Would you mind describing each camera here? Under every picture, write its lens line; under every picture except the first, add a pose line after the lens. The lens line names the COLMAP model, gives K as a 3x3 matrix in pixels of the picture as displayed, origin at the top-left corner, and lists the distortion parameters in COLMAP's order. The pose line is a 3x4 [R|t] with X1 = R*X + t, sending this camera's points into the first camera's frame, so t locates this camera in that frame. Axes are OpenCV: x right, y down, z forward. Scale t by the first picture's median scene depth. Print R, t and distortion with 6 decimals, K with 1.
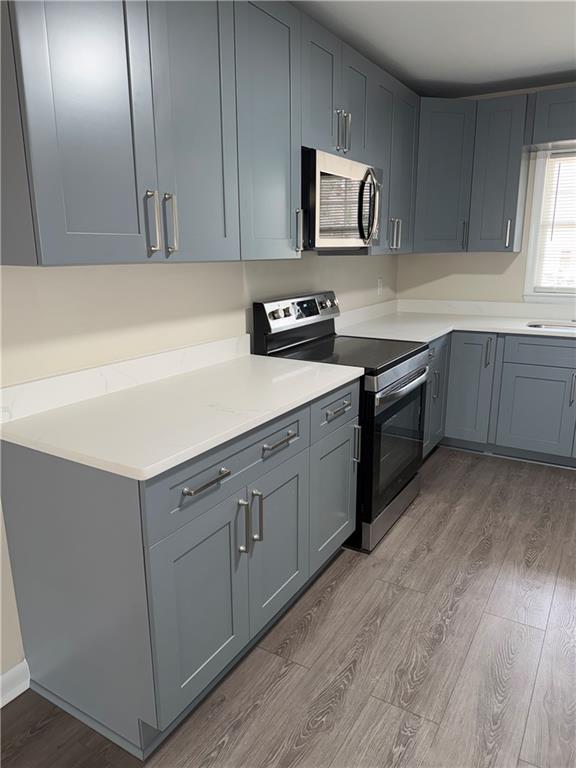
lens RADIAL K [[538.5, 0, 288.0], [0, 538.5, 384.0], [0, 0, 1]] dist [0.000933, 0.000302]
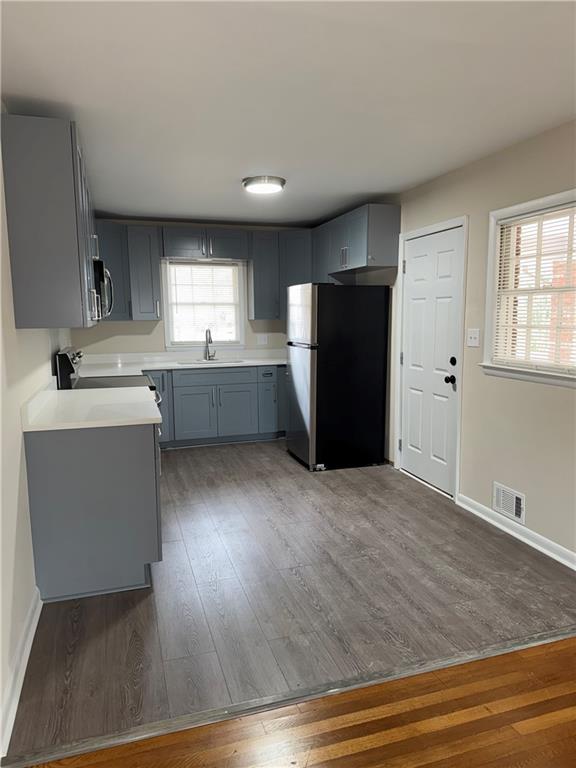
lens RADIAL K [[538.5, 0, 288.0], [0, 538.5, 384.0], [0, 0, 1]] dist [0.000933, 0.000302]
pose [[0.659316, -0.098905, 0.745332, -0.550604], [0.187434, 0.981634, -0.035541, 0.068729], [-0.728128, 0.163133, 0.665745, -0.312060]]
